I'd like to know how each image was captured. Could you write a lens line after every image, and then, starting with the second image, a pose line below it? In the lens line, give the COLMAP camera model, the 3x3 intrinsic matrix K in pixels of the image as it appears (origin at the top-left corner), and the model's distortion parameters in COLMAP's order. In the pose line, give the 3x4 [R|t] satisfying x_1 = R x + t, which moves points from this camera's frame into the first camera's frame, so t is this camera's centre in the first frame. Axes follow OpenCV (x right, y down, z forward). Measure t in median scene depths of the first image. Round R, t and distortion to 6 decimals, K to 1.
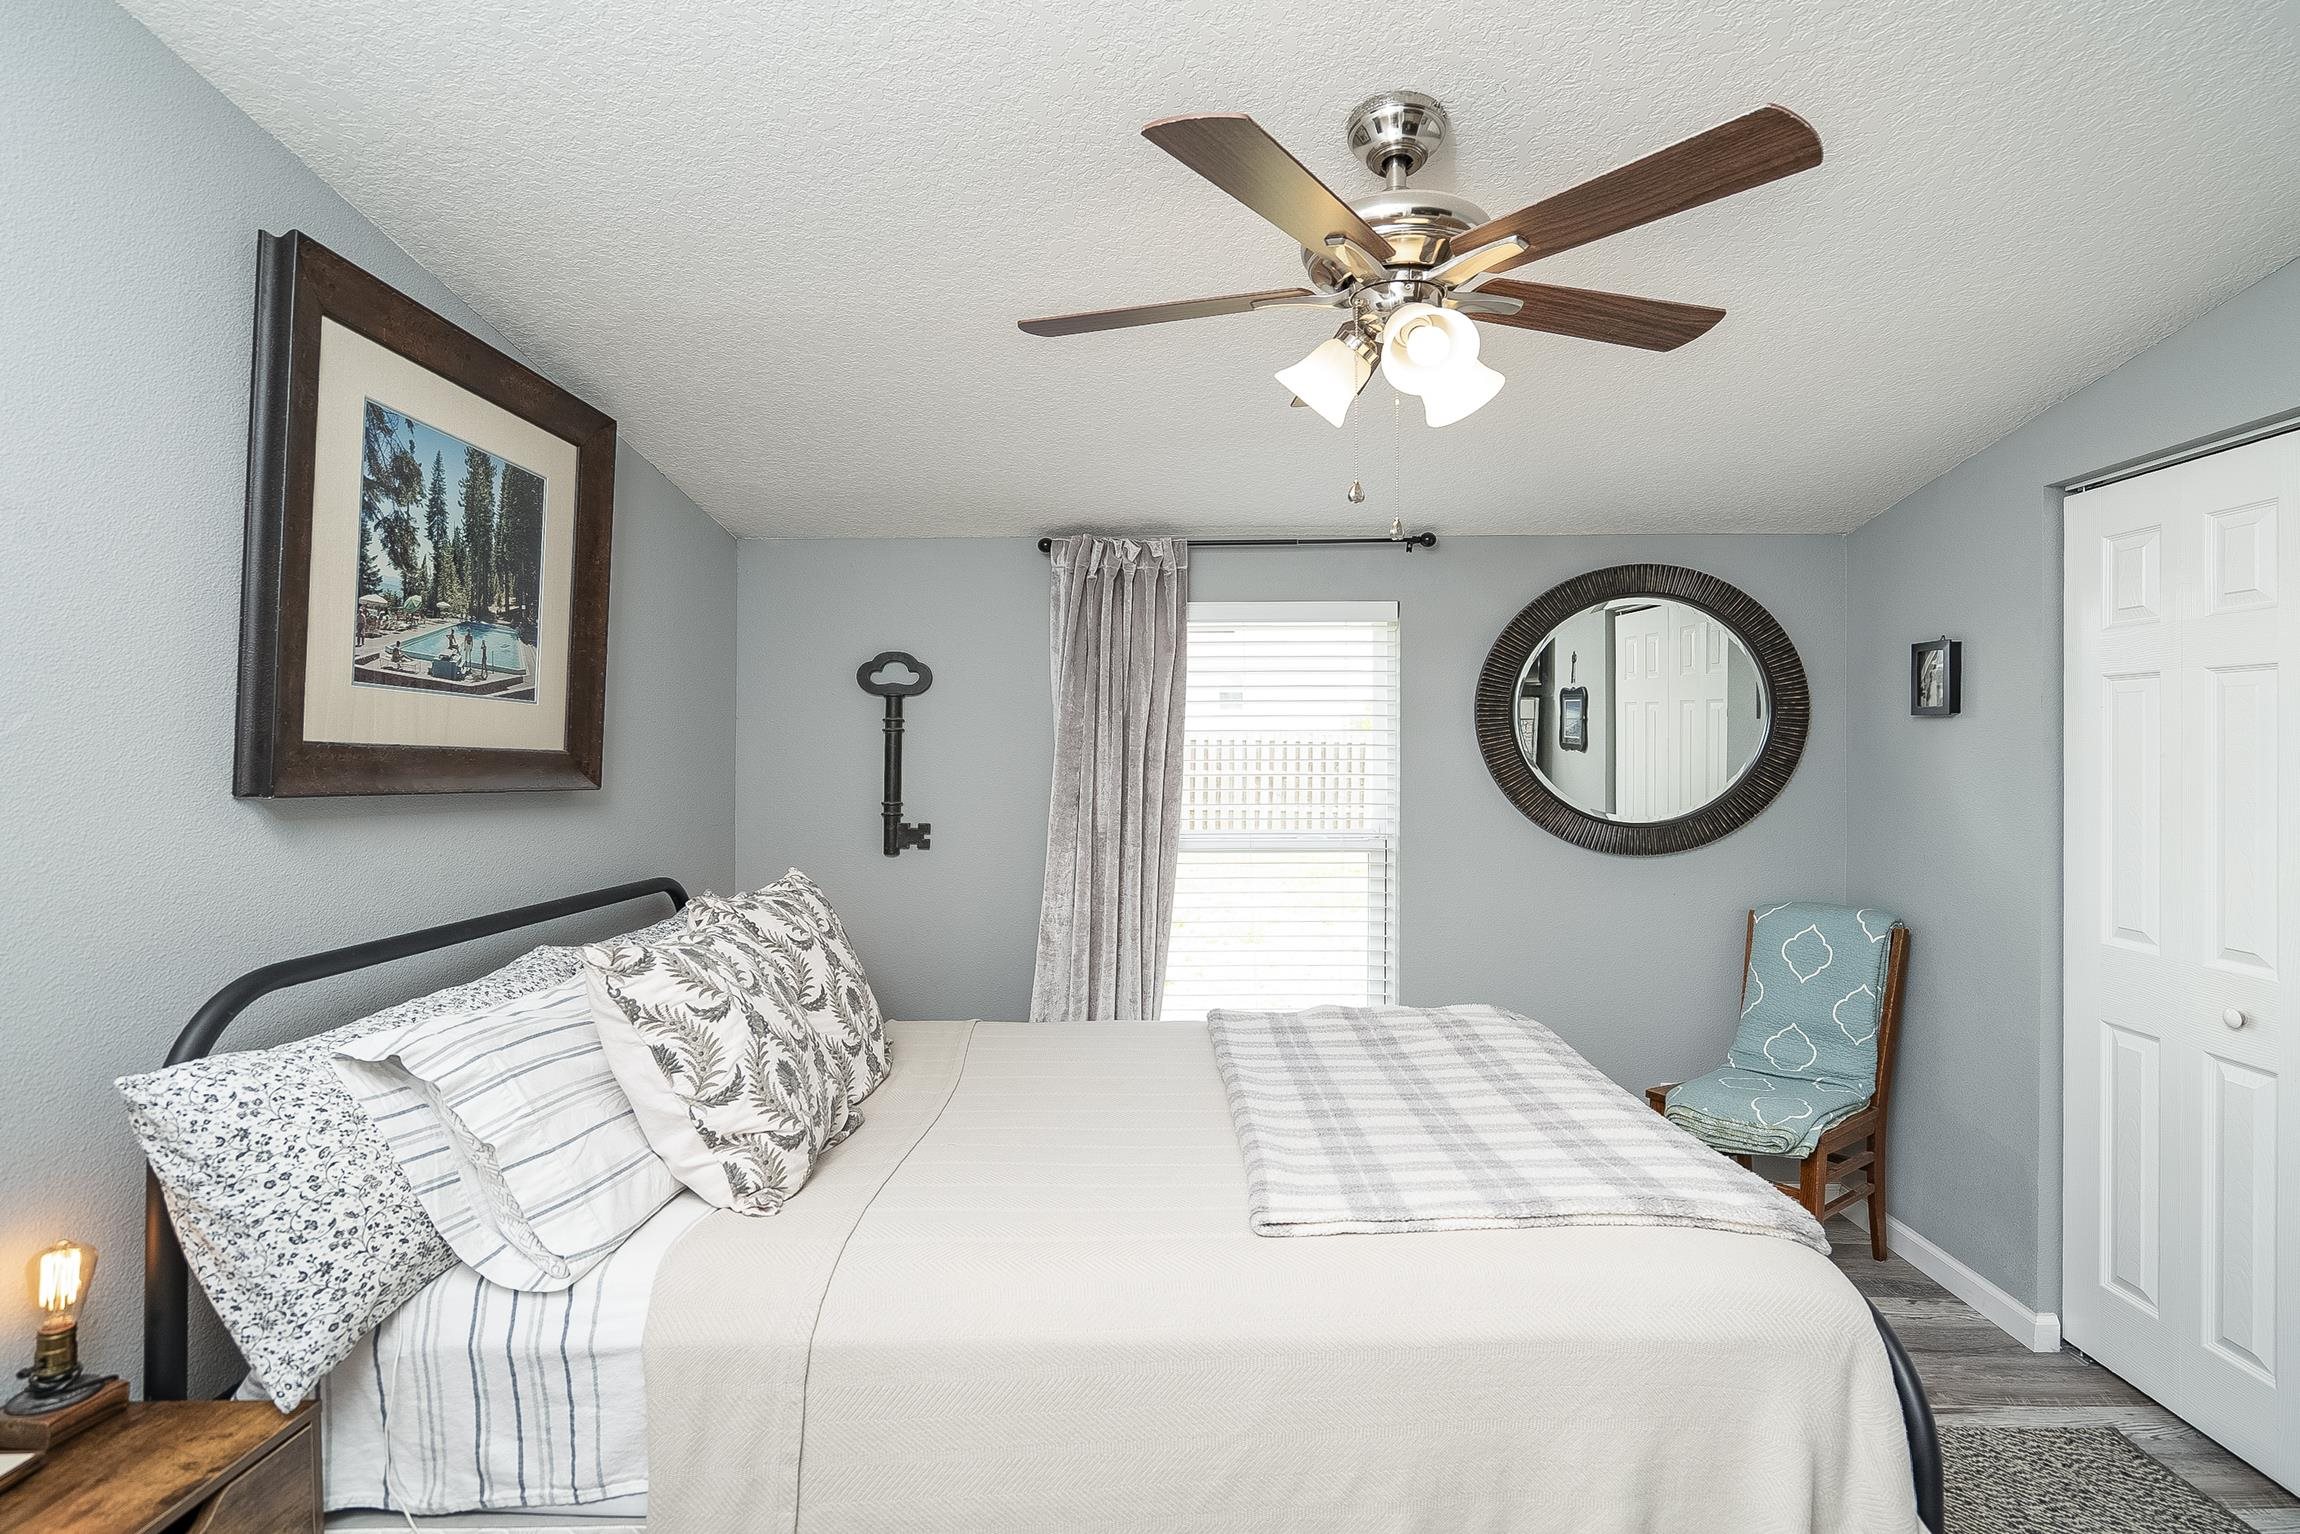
lens RADIAL K [[1079.4, 0, 1041.5], [0, 1079.4, 786.0], [0, 0, 1]] dist [-0.013746, 0.006617]
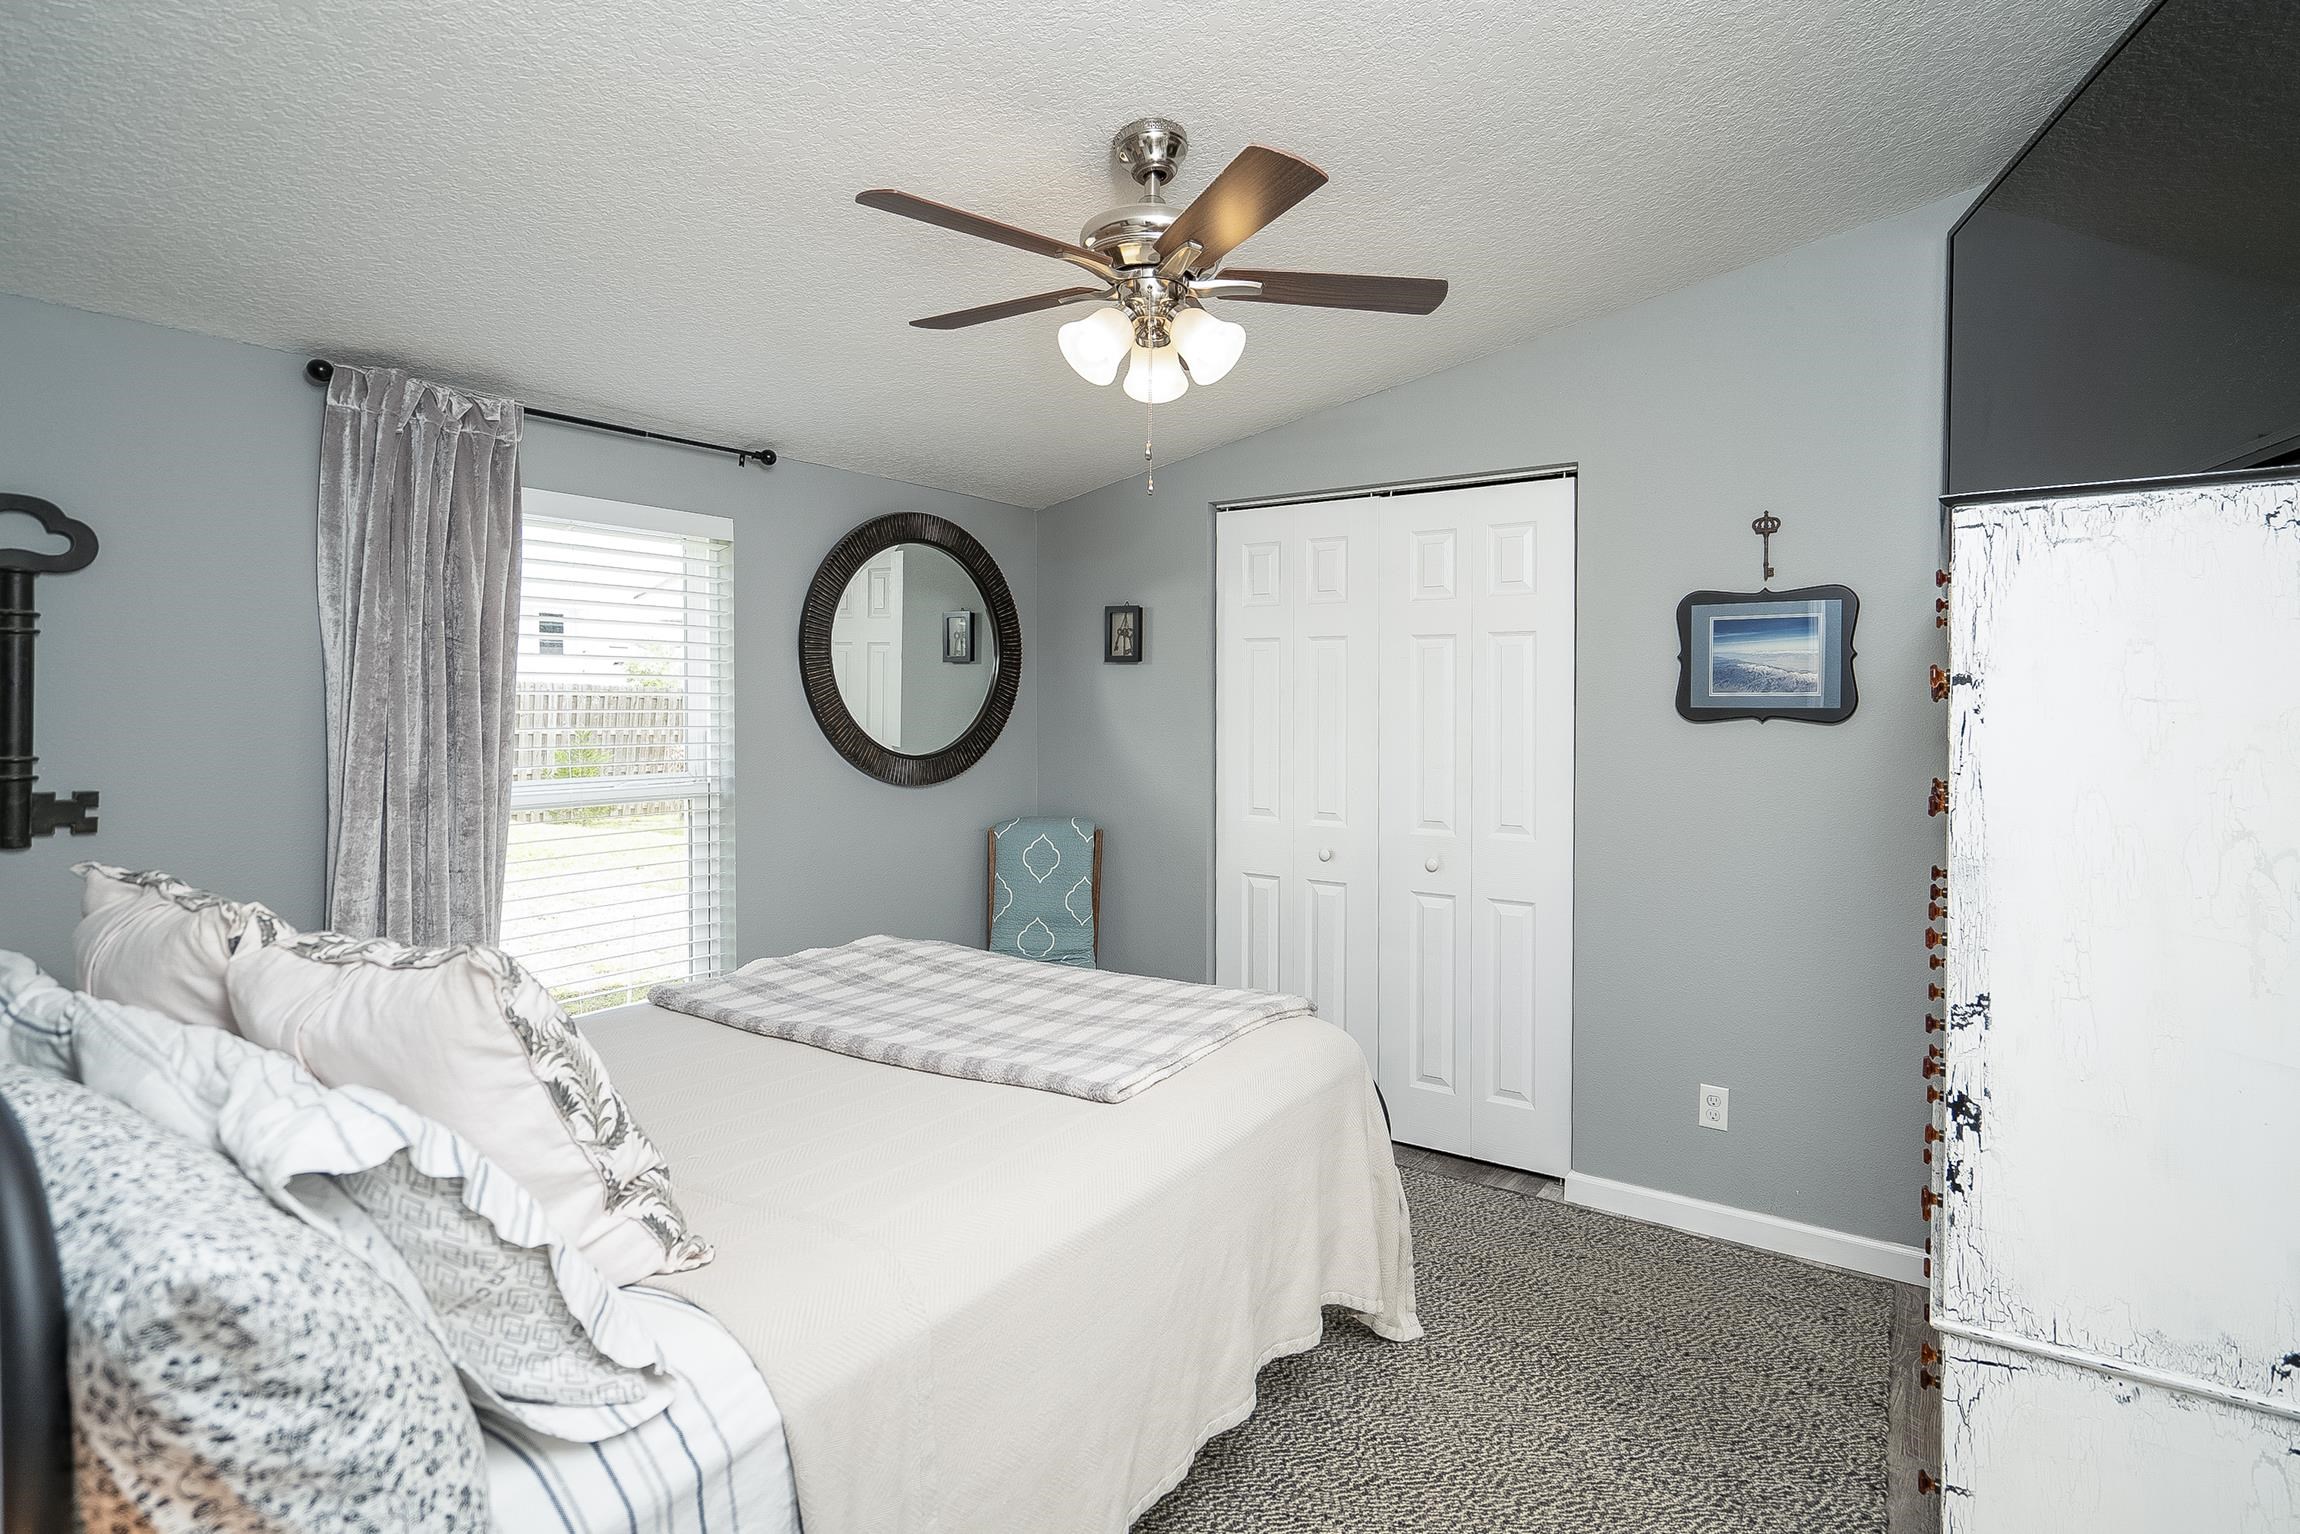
lens RADIAL K [[1342.8, 0, 1150.0], [0, 1342.8, 767.0], [0, 0, 1]] dist [-0.007119, 0.000435]
pose [[0.500570, -0.034044, 0.865027, -0.557567], [0.021092, 0.999409, 0.027127, 0.016980], [-0.865439, 0.004666, 0.500992, 0.151338]]
